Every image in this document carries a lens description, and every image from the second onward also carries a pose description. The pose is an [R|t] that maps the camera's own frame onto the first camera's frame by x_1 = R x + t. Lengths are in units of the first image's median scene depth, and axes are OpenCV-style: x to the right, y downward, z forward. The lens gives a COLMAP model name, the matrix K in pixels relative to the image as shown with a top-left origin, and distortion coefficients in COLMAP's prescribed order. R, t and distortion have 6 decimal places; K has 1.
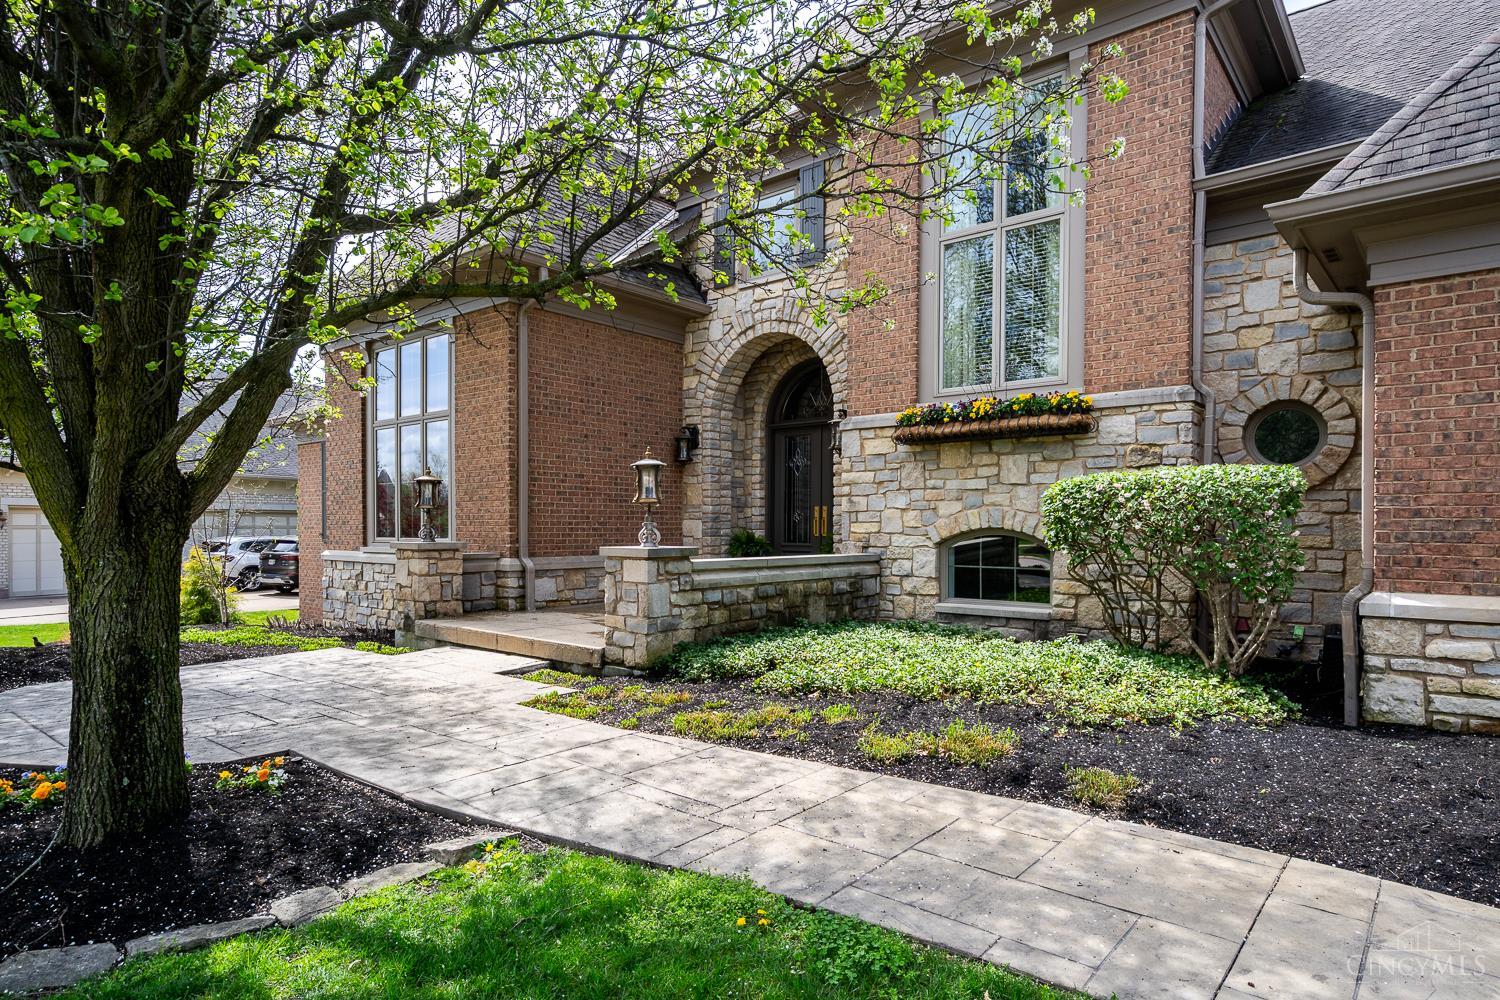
lens RADIAL K [[832.9, 0, 748.4], [0, 832.9, 540.7], [0, 0, 1]] dist [-0.001473, -0.000302]
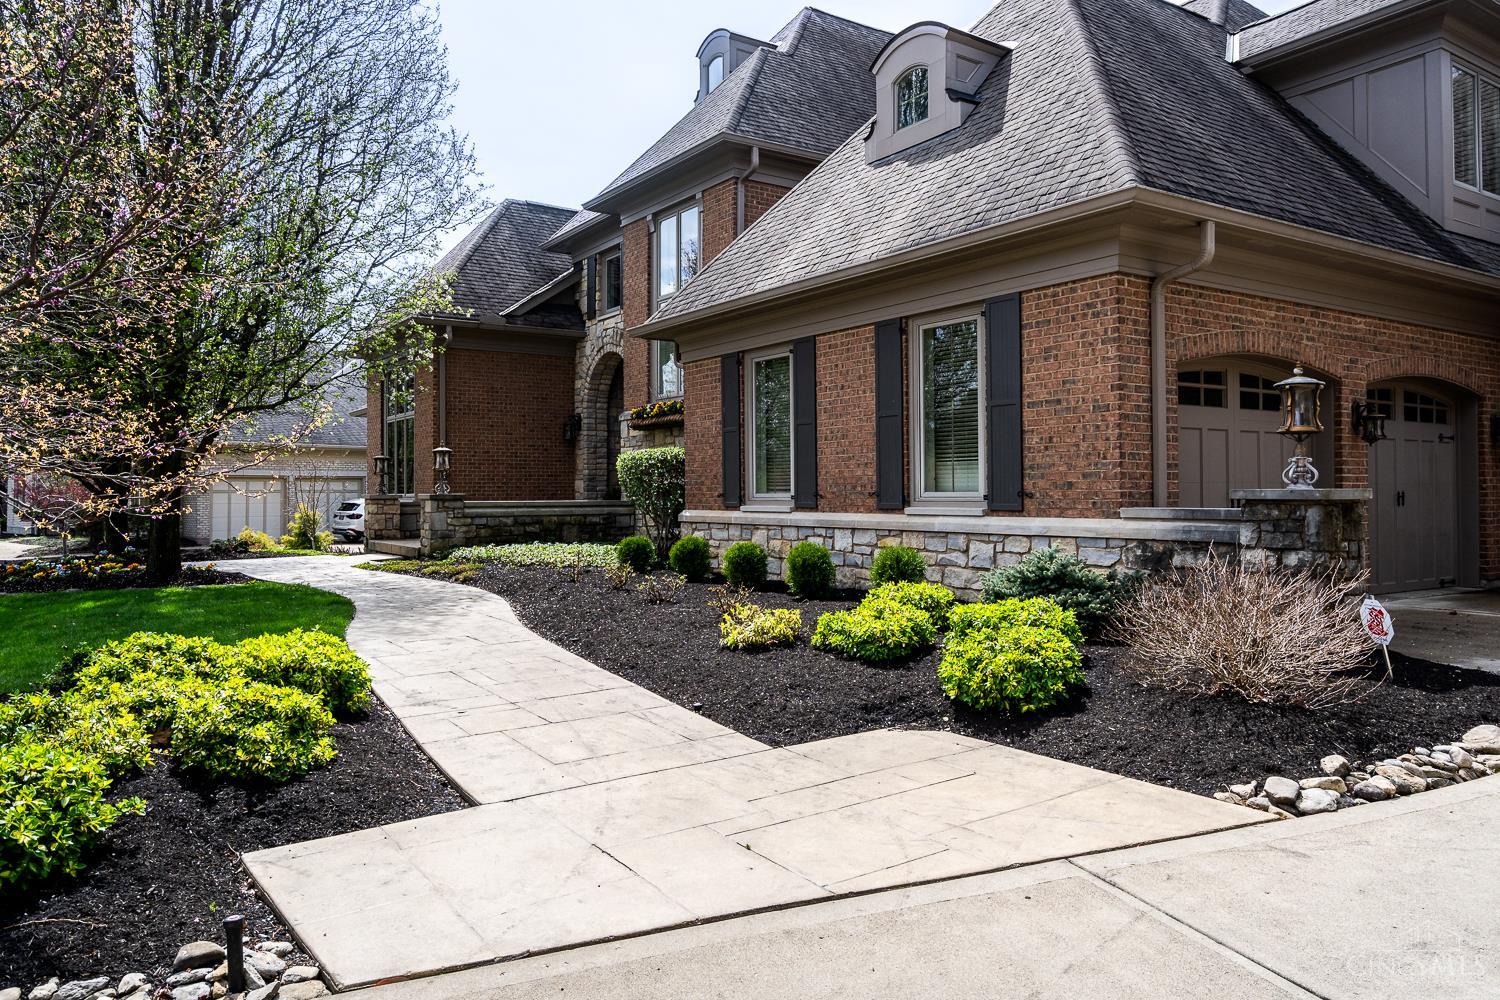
lens RADIAL K [[1013.5, 0, 750.0], [0, 1013.5, 500.0], [0, 0, 1]] dist [-0.001662, -0.000322]
pose [[0.962022, -0.006419, -0.272896, 0.964454], [0.004105, 0.999951, -0.009049, 0.036336], [0.272940, 0.007585, 0.962001, -0.829613]]
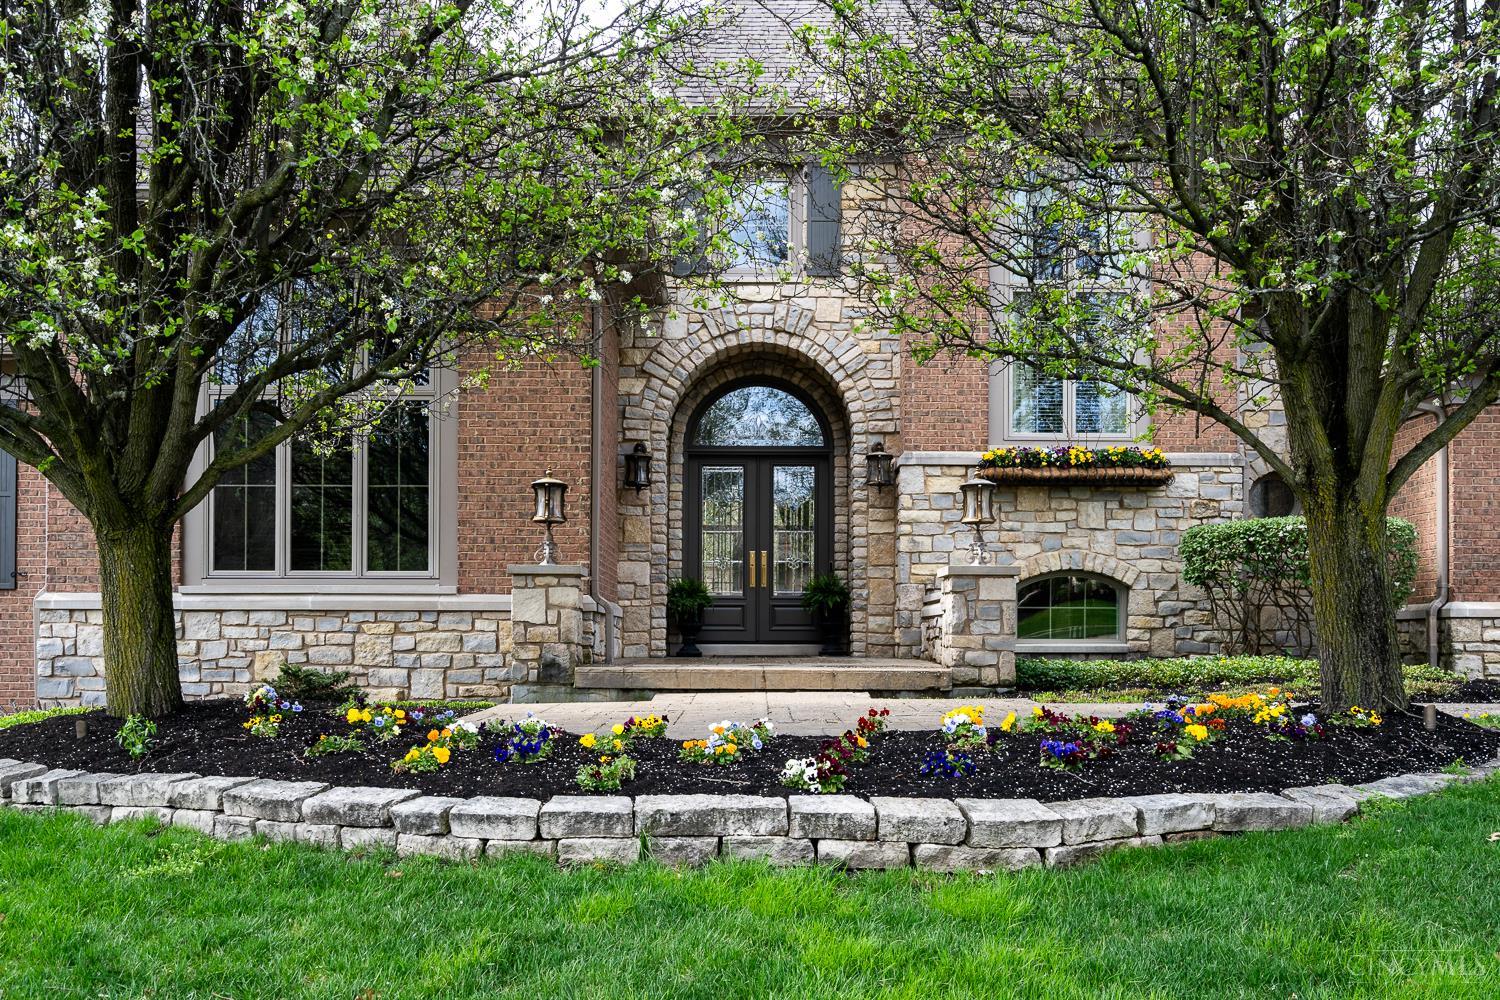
lens RADIAL K [[1297.6, 0, 750.1], [0, 1297.6, 640.1], [0, 0, 1]] dist [-0.001248, -0.002474]
pose [[0.771513, -0.000132, 0.636214, -1.070626], [0.008917, 0.999904, -0.010605, 0.088178], [-0.636151, 0.013855, 0.771440, -0.011372]]
